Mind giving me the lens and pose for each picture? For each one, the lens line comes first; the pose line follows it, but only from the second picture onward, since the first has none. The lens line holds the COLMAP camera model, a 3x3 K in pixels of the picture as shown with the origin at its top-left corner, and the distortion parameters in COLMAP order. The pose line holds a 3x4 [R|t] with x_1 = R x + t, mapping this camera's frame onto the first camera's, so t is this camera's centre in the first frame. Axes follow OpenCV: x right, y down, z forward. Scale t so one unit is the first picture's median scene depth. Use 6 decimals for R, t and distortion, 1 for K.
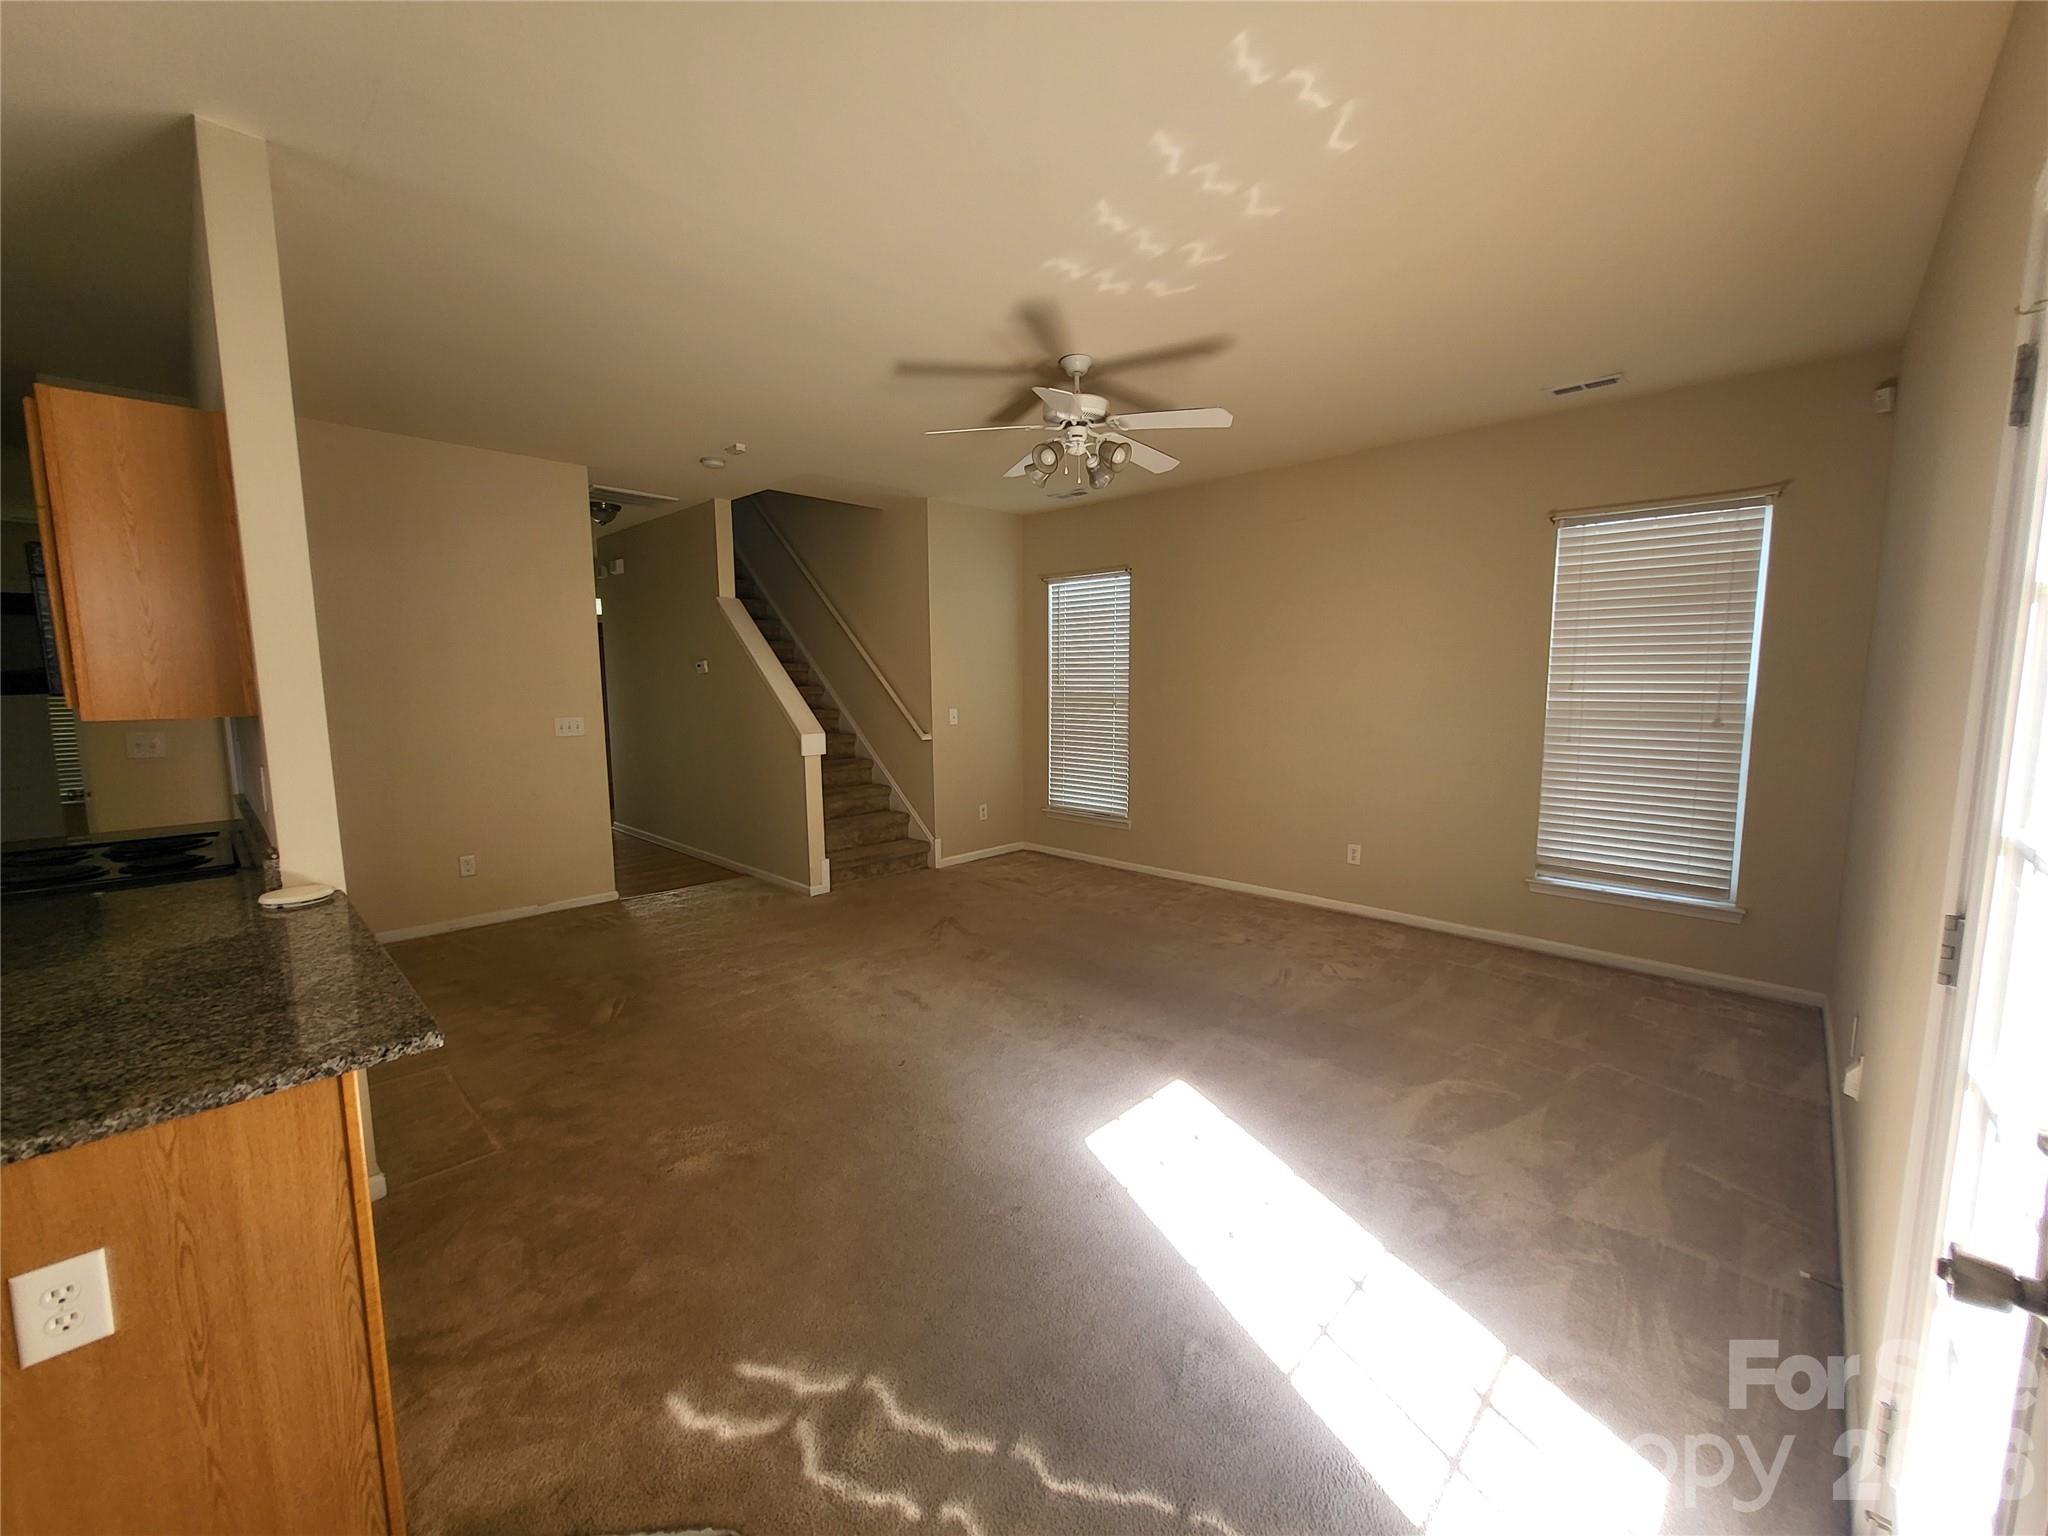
lens RADIAL K [[800.0, 0, 1042.6], [0, 800.0, 761.6], [0, 0, 1]] dist [0.002162, -0.001299]
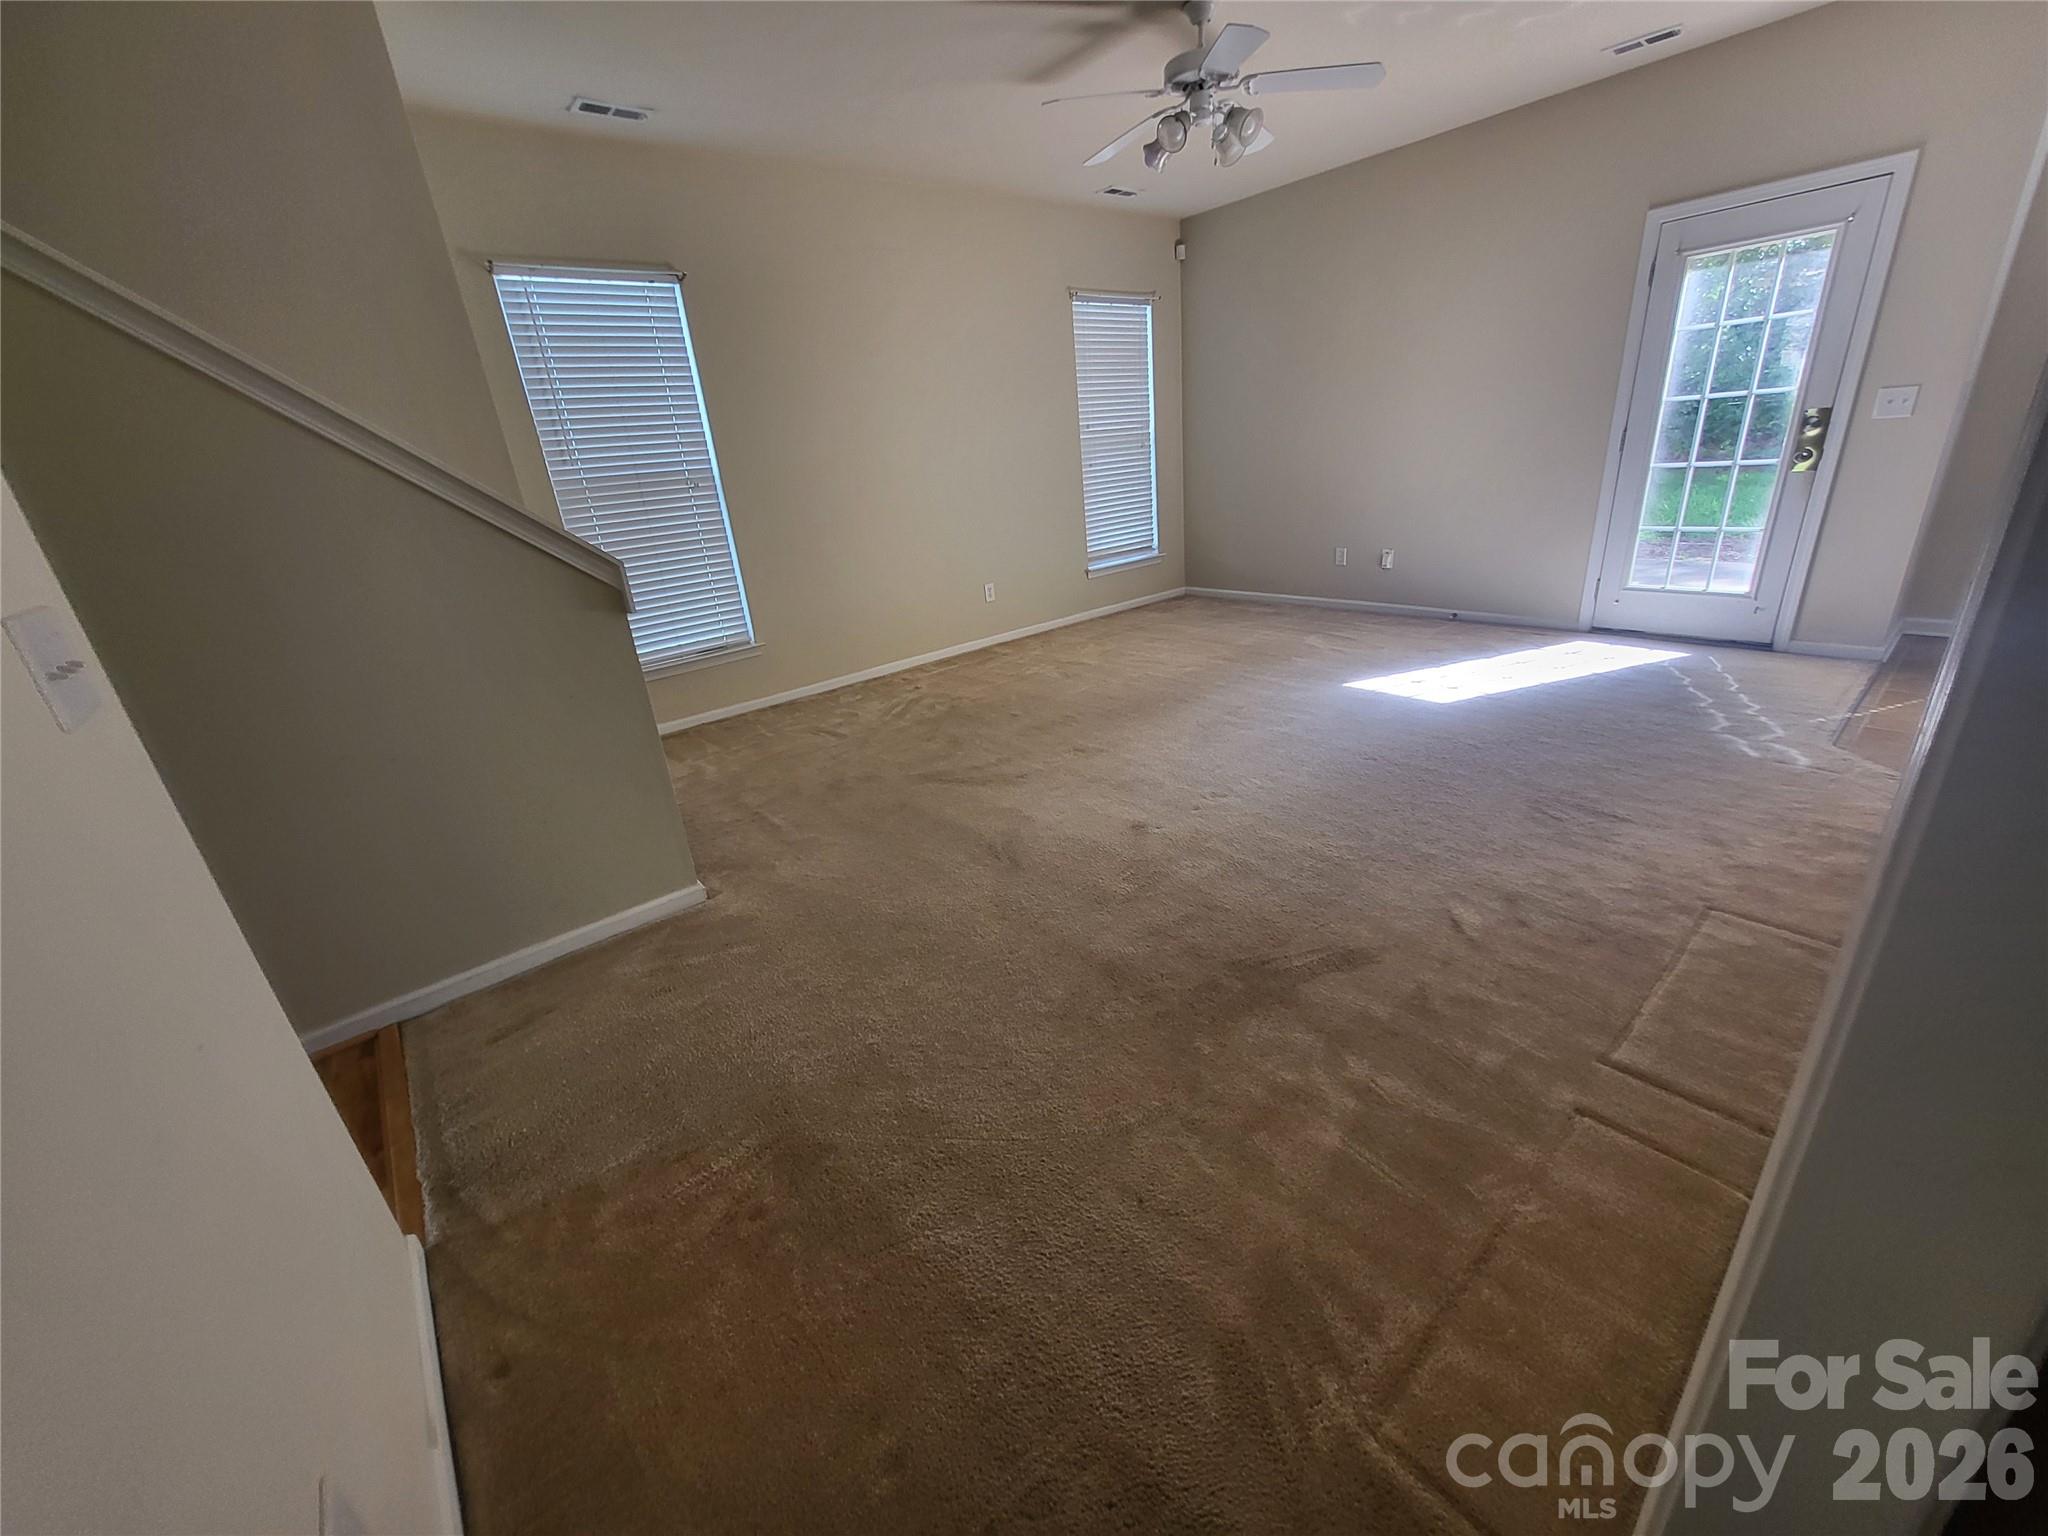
lens RADIAL K [[800.0, 0, 1032.8], [0, 800.0, 762.2], [0, 0, 1]] dist [0.002162, -0.001299]
pose [[0.116551, -0.370209, 0.921608, -2.124536], [0.185697, 0.919691, 0.345955, -0.128840], [-0.975670, 0.130818, 0.175937, 2.178413]]
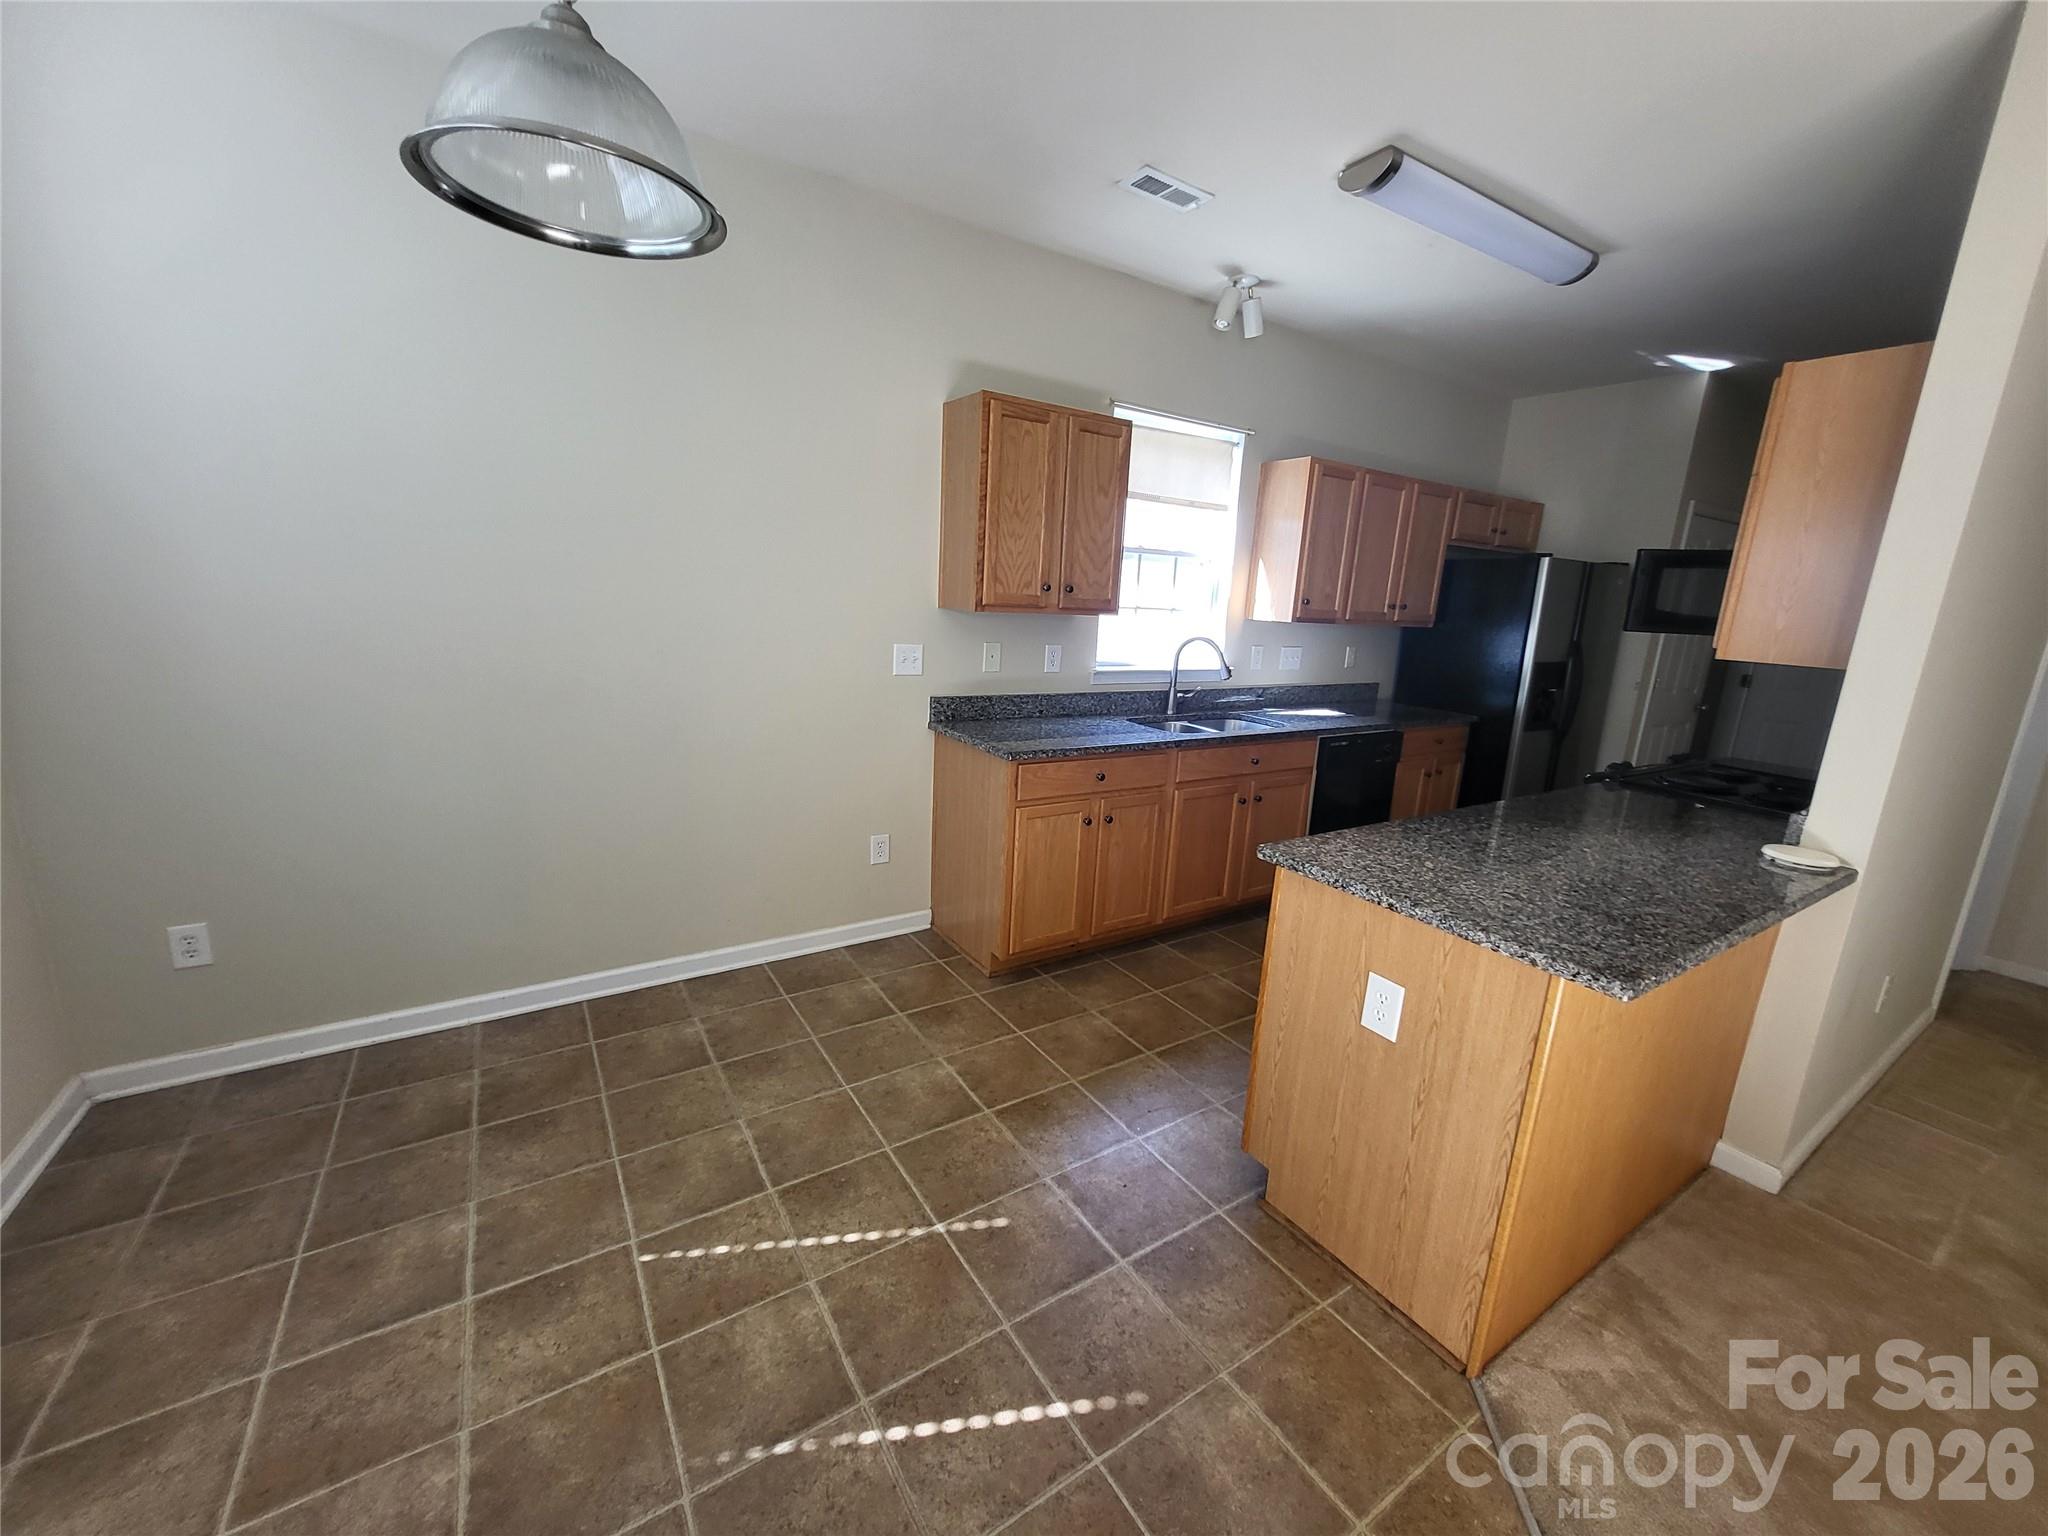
lens RADIAL K [[800.0, 0, 1035.6], [0, 800.0, 768.5], [0, 0, 1]] dist [0.002162, -0.001299]
pose [[-0.241176, 0.201640, -0.949303, 0.221736], [-0.152783, 0.958091, 0.242322, -0.033434], [0.958380, 0.203480, -0.200261, 0.339230]]
